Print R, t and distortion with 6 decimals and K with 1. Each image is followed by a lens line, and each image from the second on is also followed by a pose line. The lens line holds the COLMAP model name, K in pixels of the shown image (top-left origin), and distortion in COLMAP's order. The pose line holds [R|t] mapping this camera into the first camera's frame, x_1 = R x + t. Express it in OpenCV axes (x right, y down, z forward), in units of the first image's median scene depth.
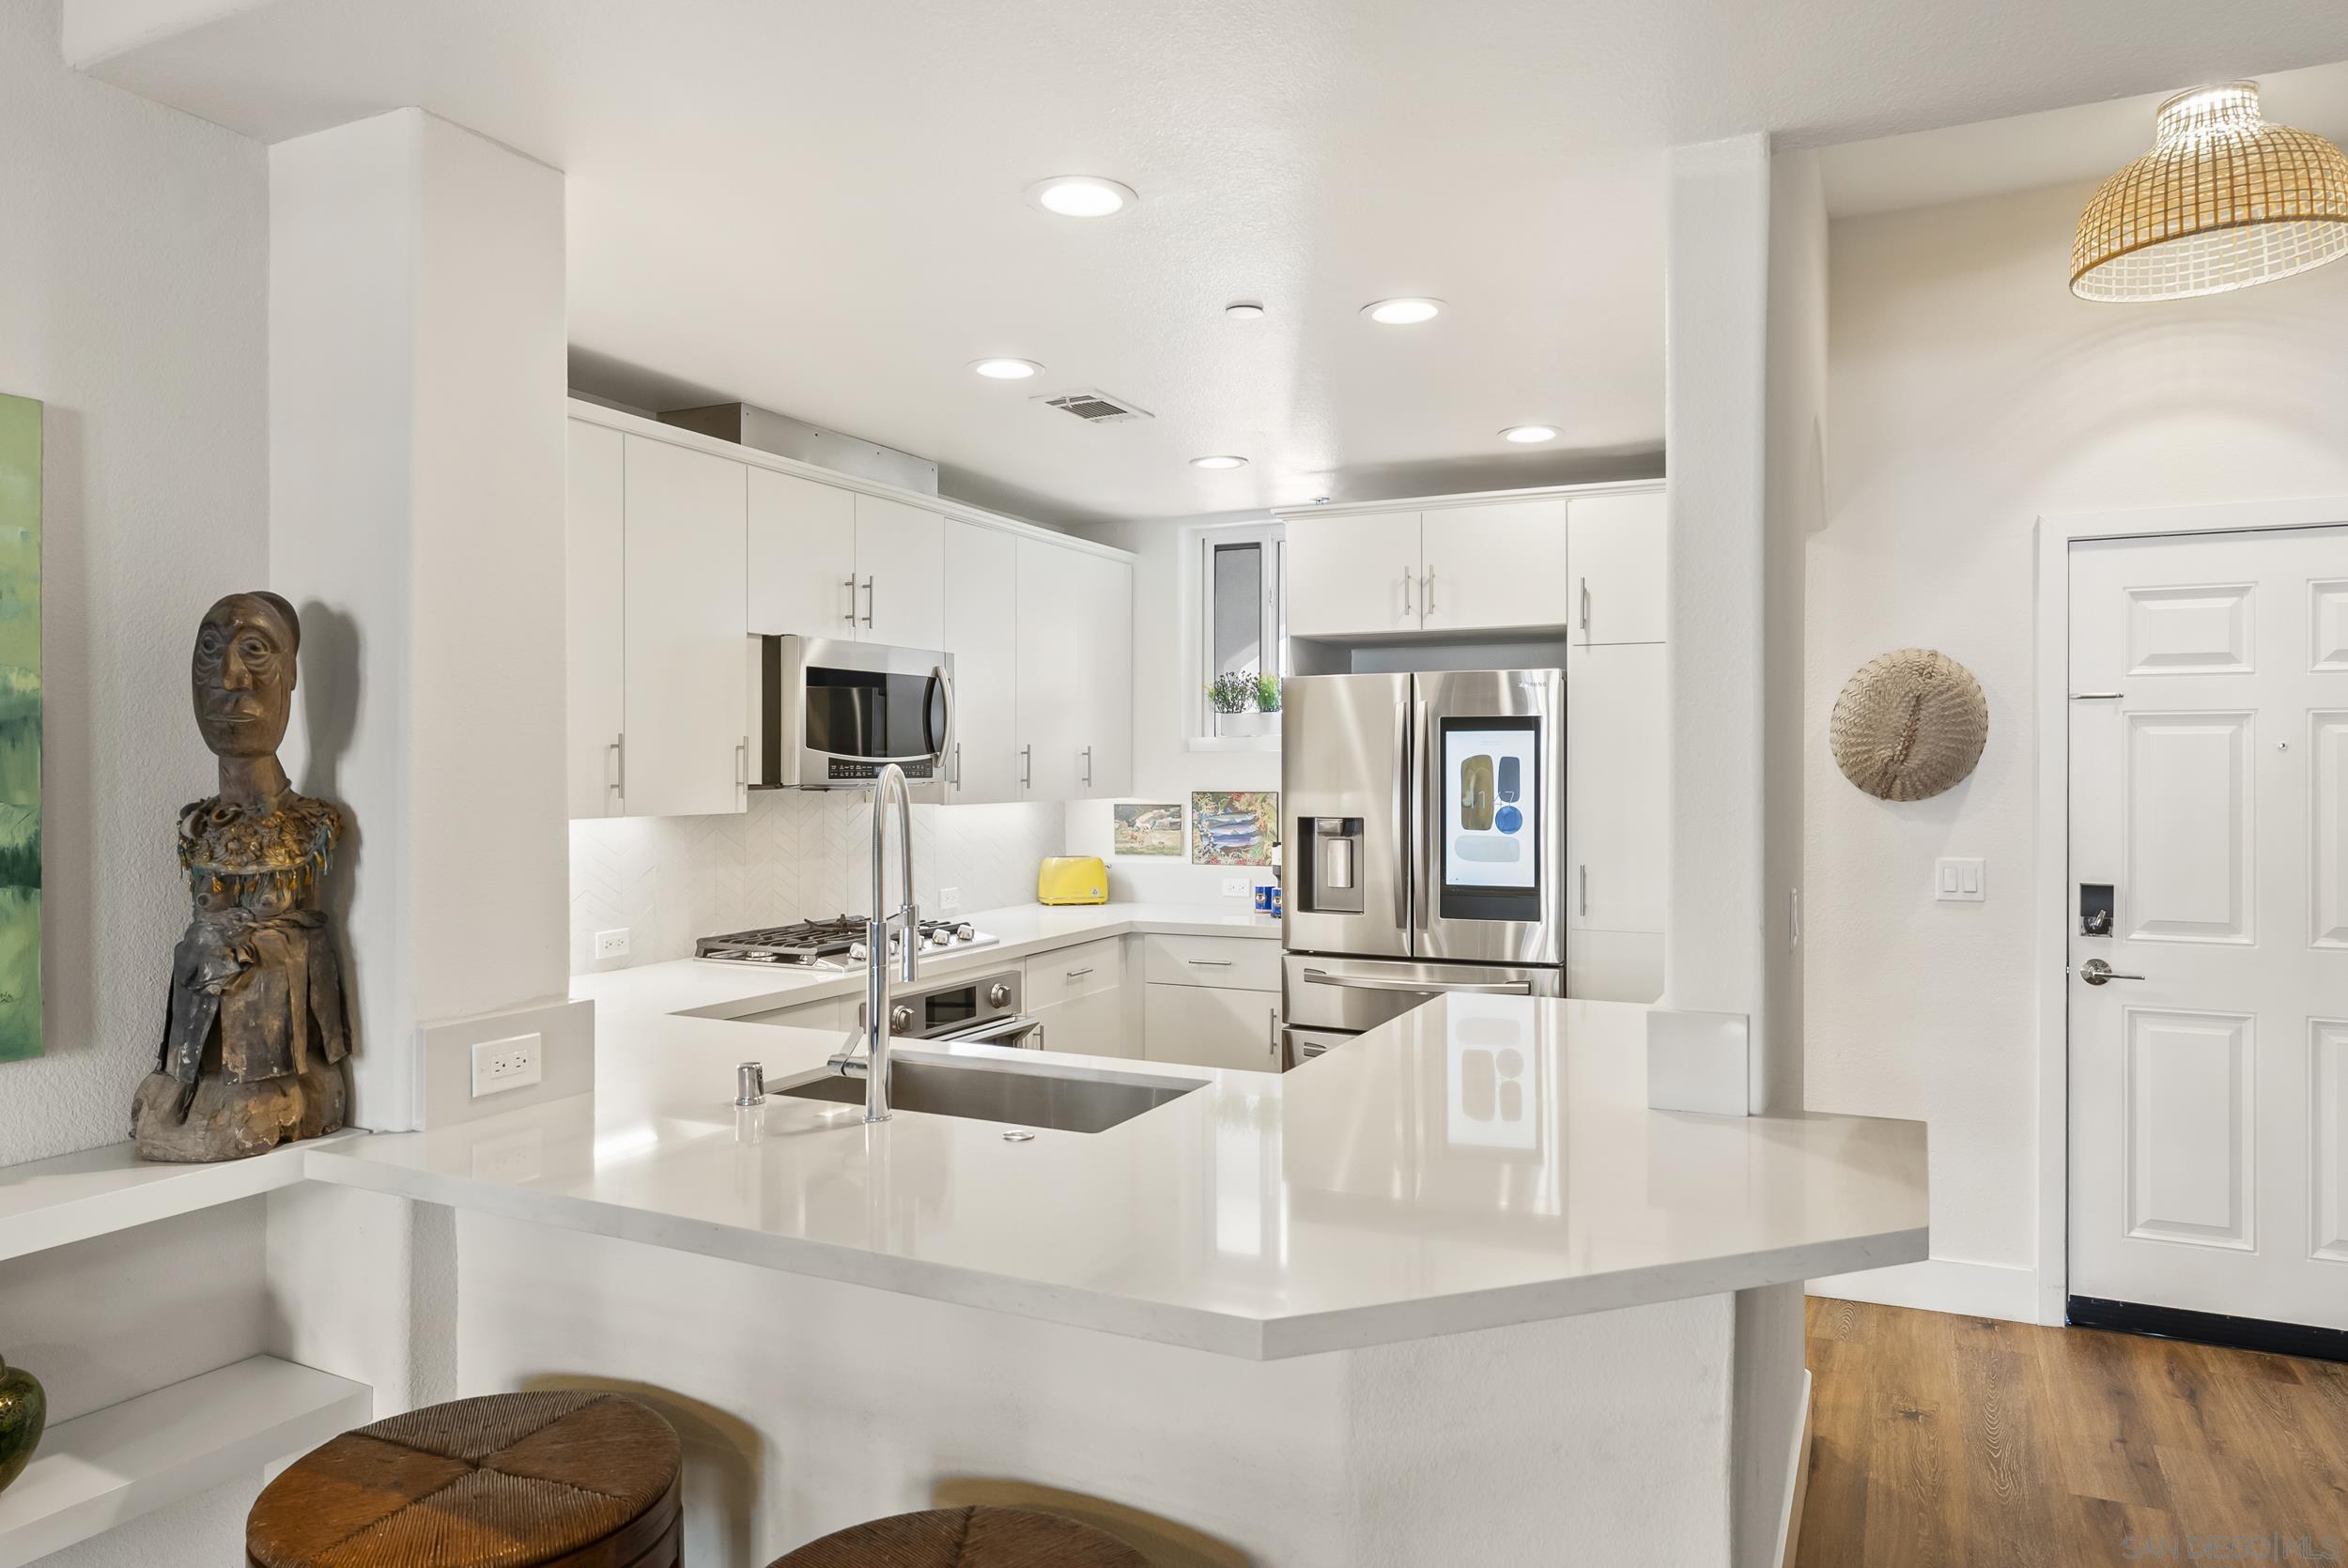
lens RADIAL K [[1513.0, 0, 1173.5], [0, 1513.0, 761.2], [0, 0, 1]] dist [0.000815, -0.000133]
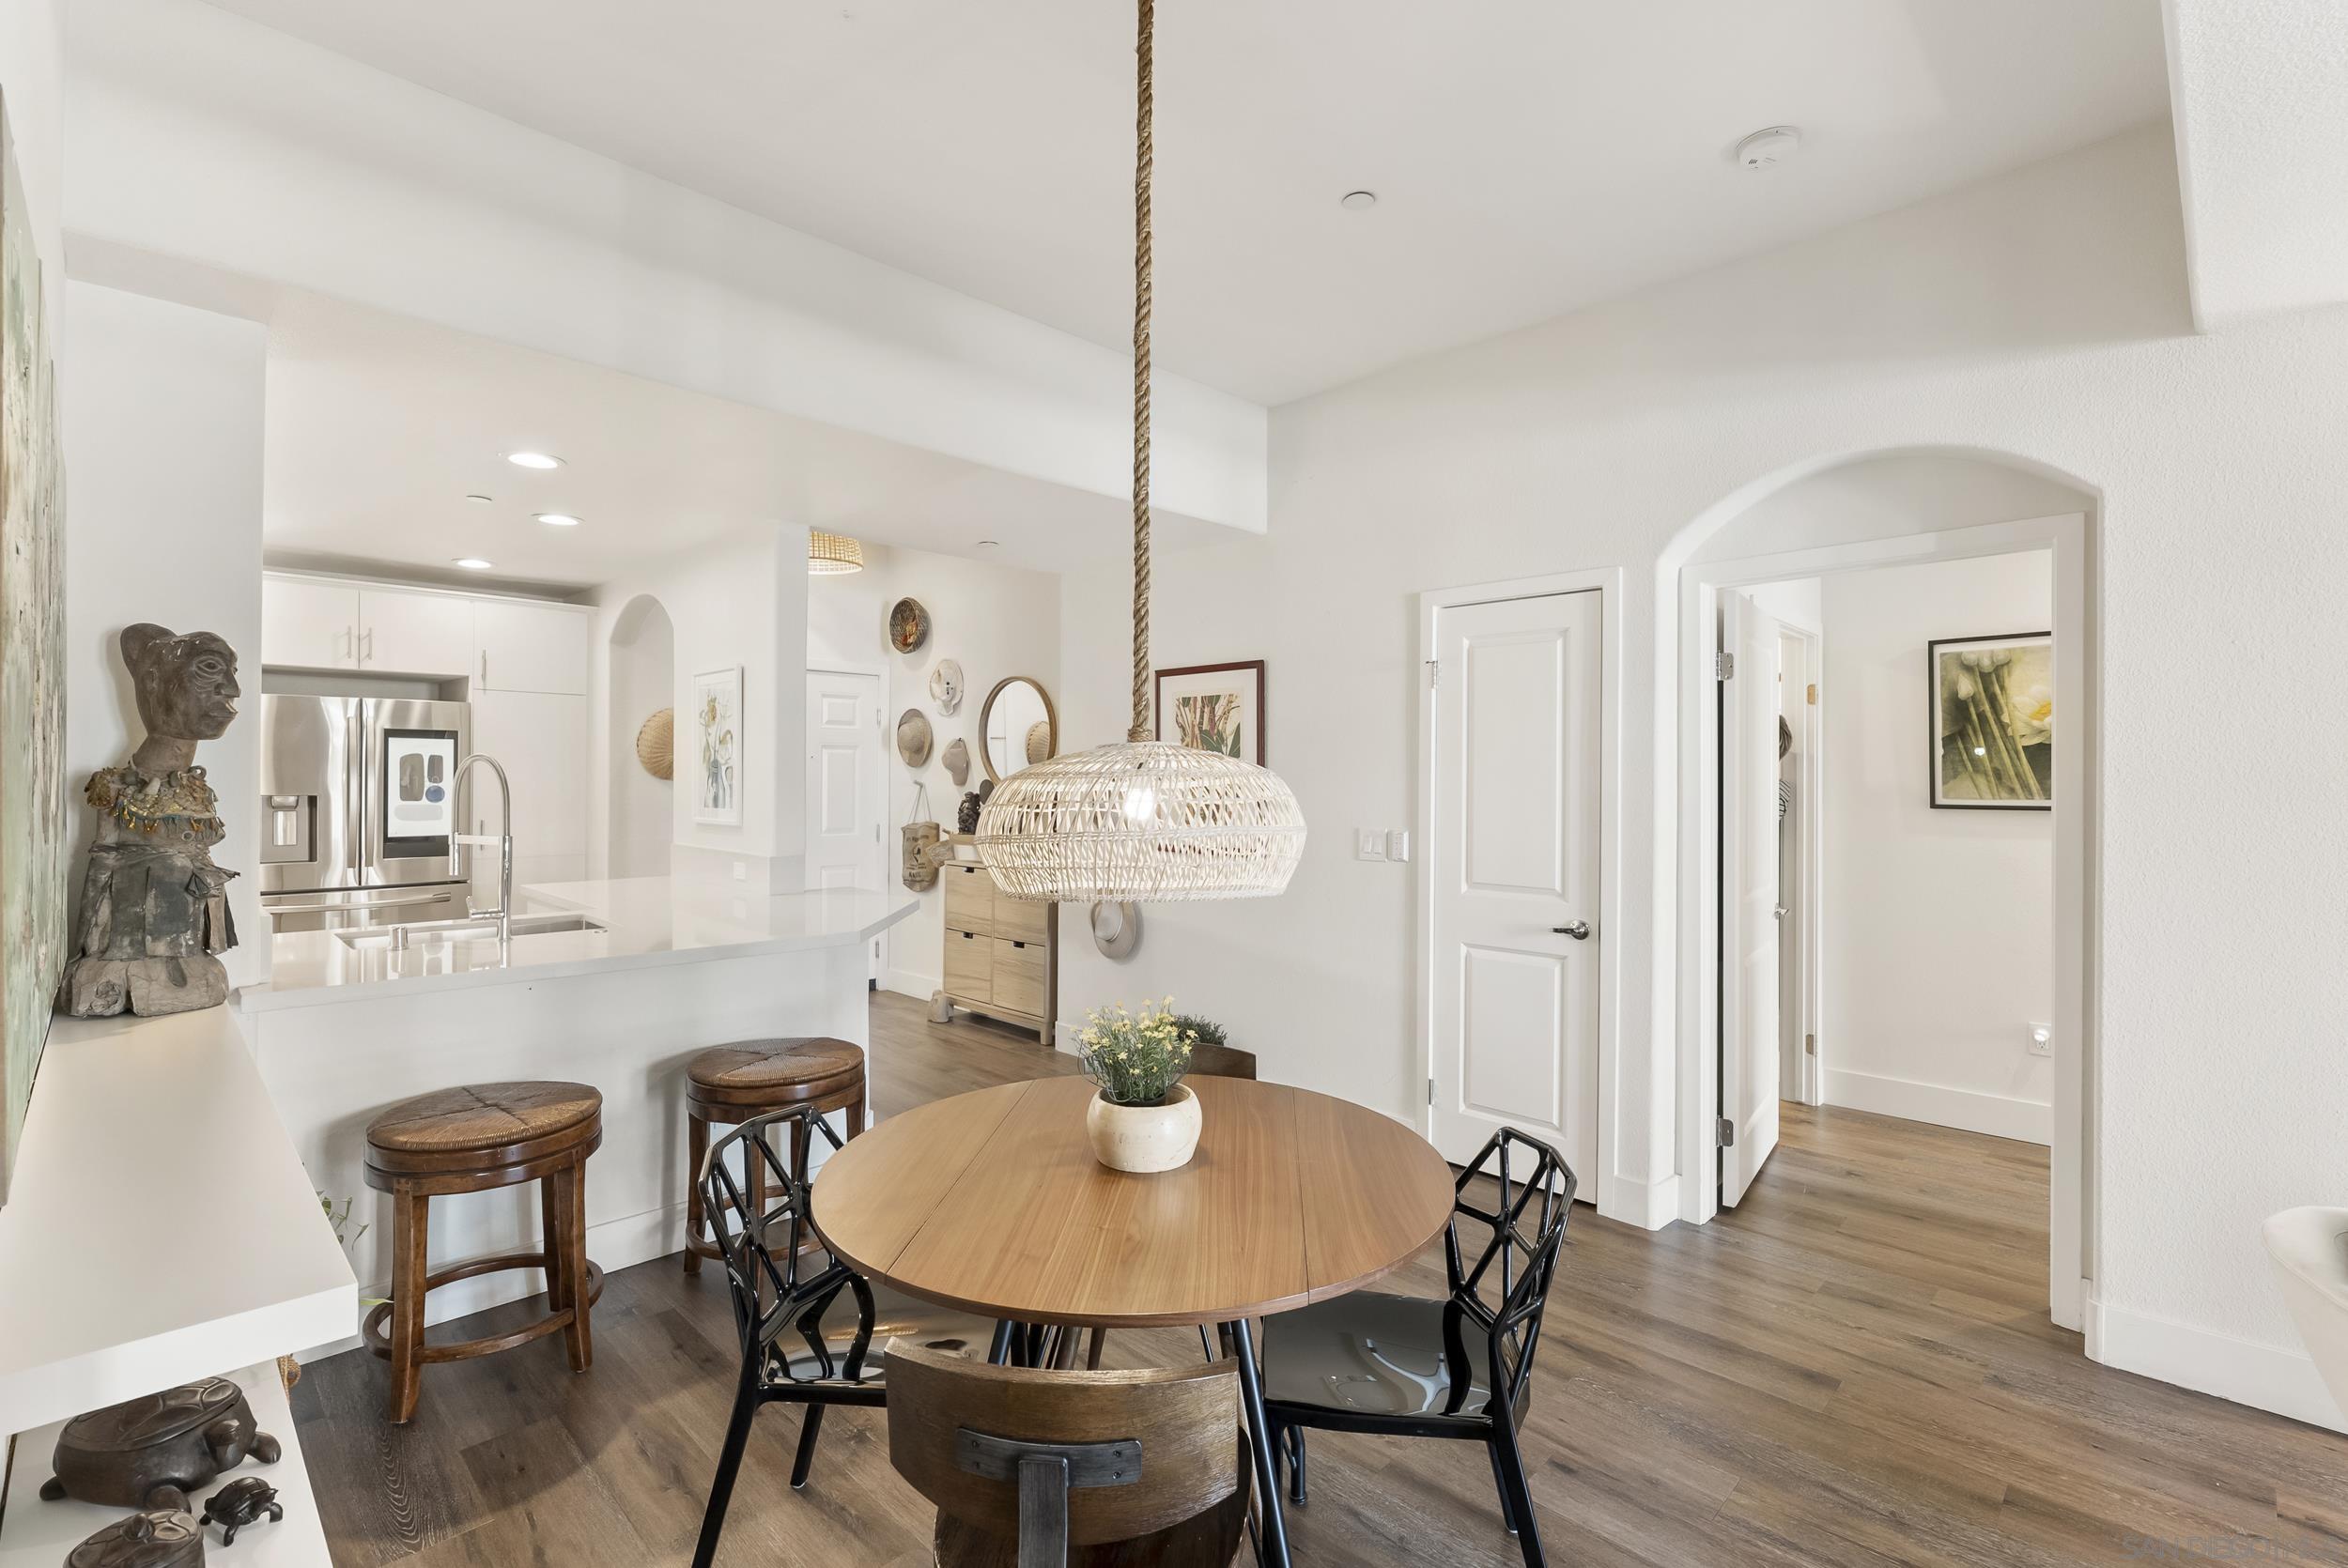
lens RADIAL K [[1074.1, 0, 1159.7], [0, 1074.1, 763.4], [0, 0, 1]] dist [0.001056, -0.000001]
pose [[0.334142, 0.014088, 0.942417, -0.585147], [-0.010357, 0.999883, -0.011275, 0.010715], [-0.942466, -0.005993, 0.334249, -0.107132]]
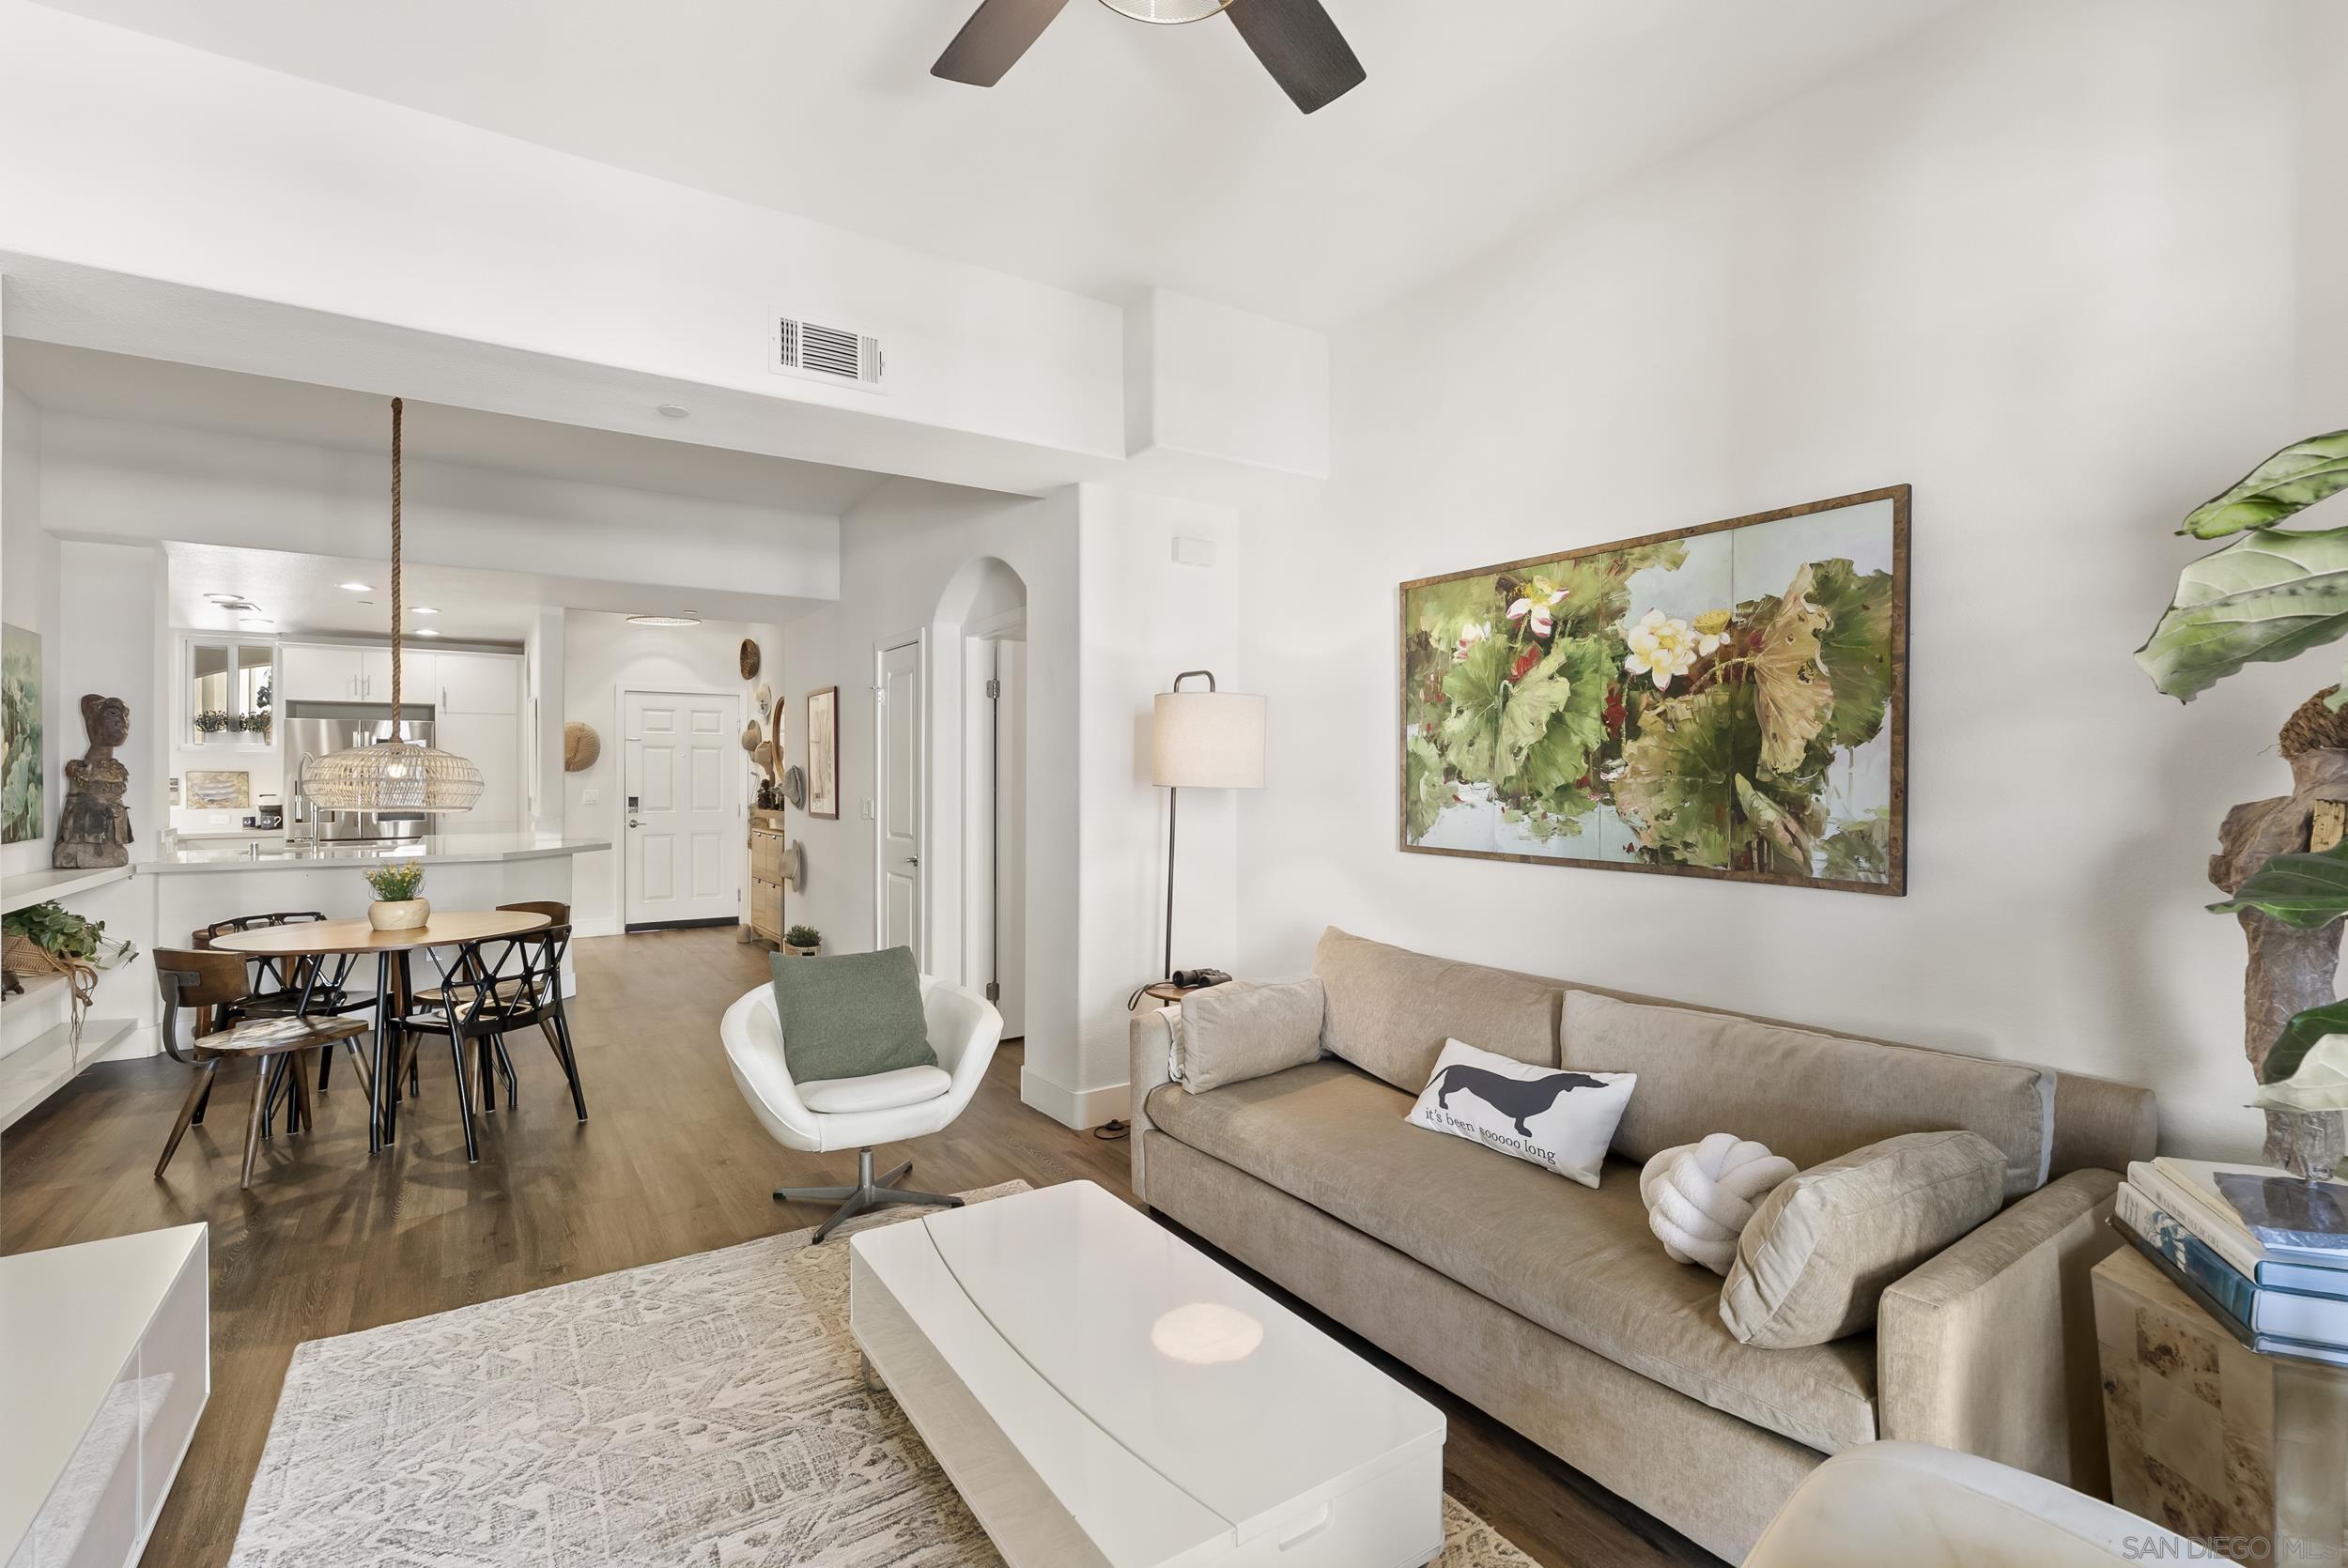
lens RADIAL K [[1076.7, 0, 1174.0], [0, 1076.7, 784.0], [0, 0, 1]] dist [0.002099, 0.000054]
pose [[0.513020, -0.005859, 0.858357, -0.651623], [-0.004102, 0.999949, 0.009277, 0.021921], [-0.858367, -0.008281, 0.512969, -0.988905]]
